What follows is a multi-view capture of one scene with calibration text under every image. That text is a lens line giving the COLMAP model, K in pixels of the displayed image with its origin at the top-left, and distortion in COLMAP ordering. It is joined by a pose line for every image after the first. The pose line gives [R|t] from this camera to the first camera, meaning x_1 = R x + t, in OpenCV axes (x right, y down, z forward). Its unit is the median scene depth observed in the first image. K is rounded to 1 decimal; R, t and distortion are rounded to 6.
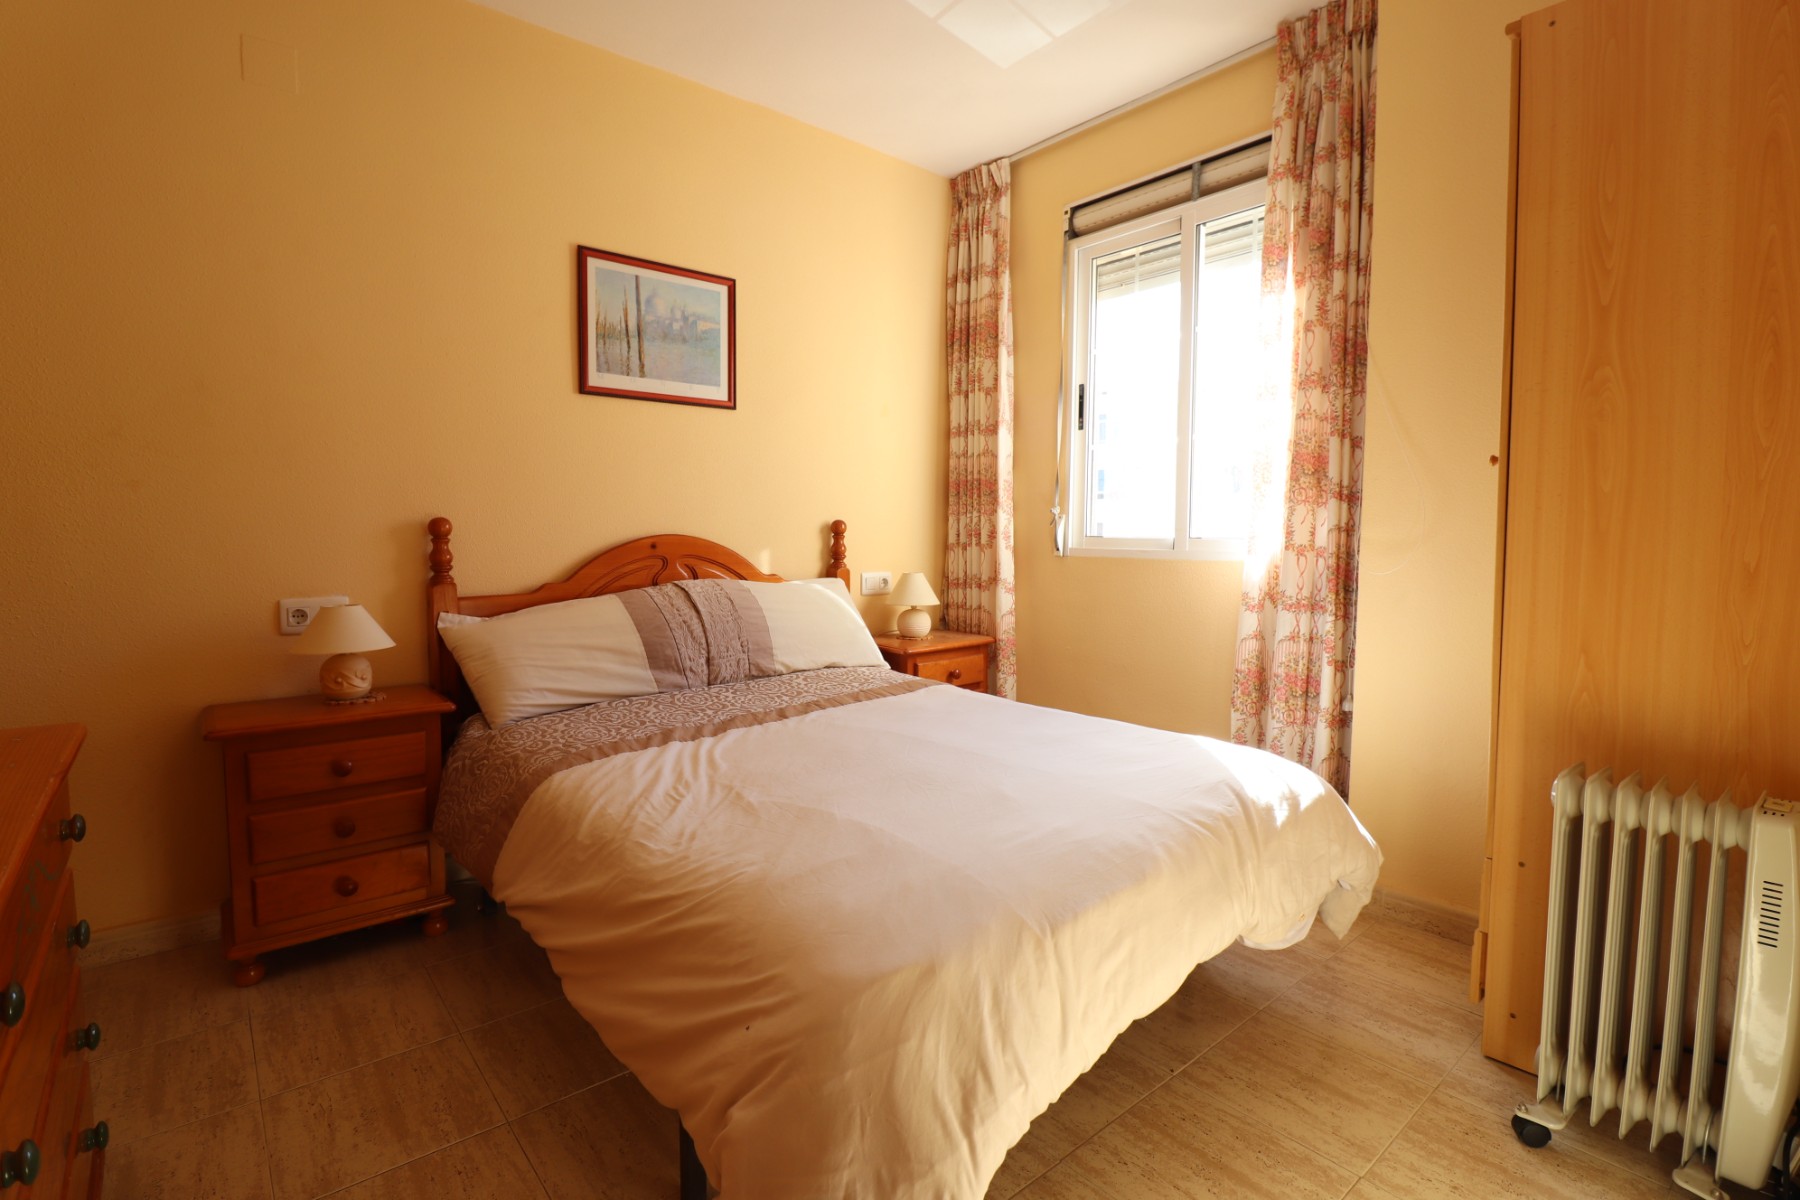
lens RADIAL K [[883.6, 0, 881.7], [0, 883.6, 590.2], [0, 0, 1]] dist [-0.017522, -0.000937]
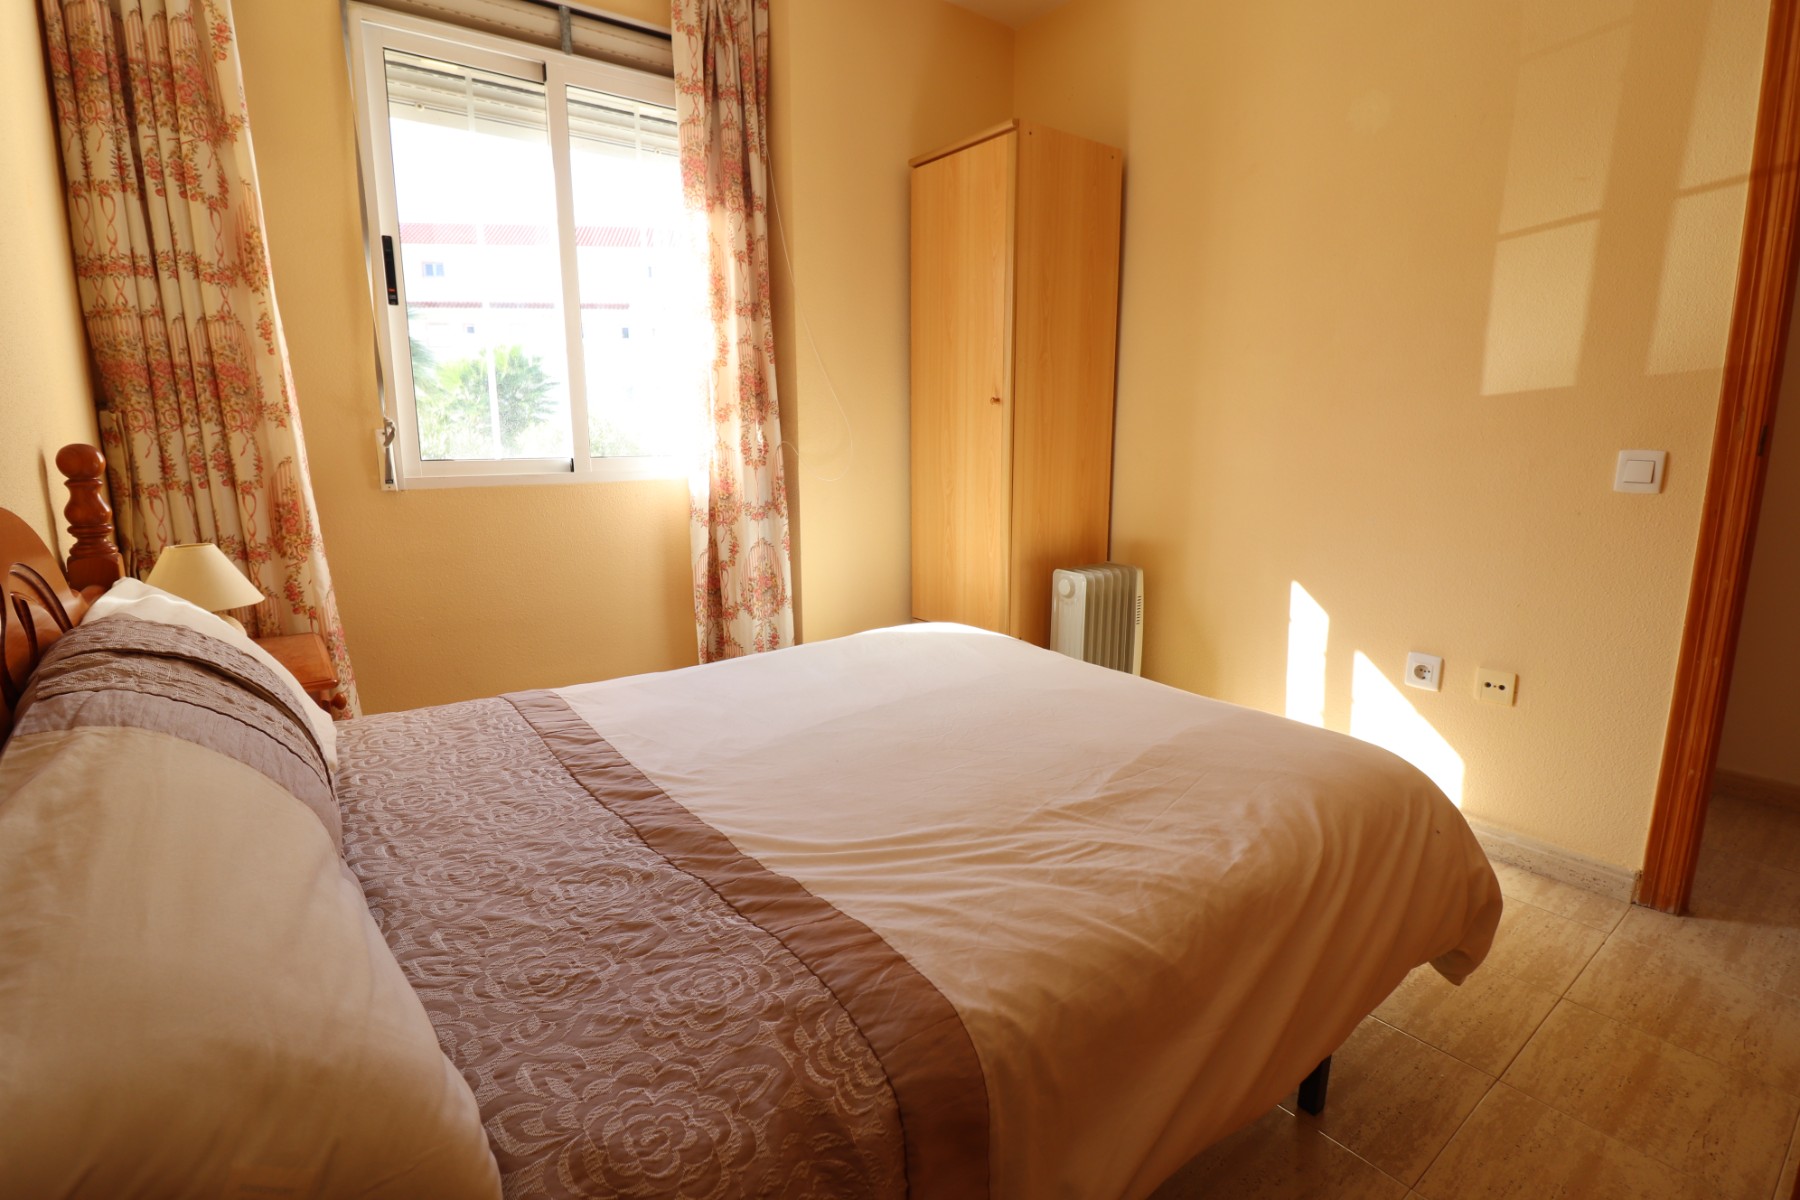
lens RADIAL K [[883.6, 0, 881.7], [0, 883.6, 590.2], [0, 0, 1]] dist [-0.017522, -0.000937]
pose [[-0.007095, -0.184273, 0.982849, -0.530170], [0.071749, 0.980247, 0.184303, -0.067027], [-0.997397, 0.071826, 0.006266, 0.682689]]
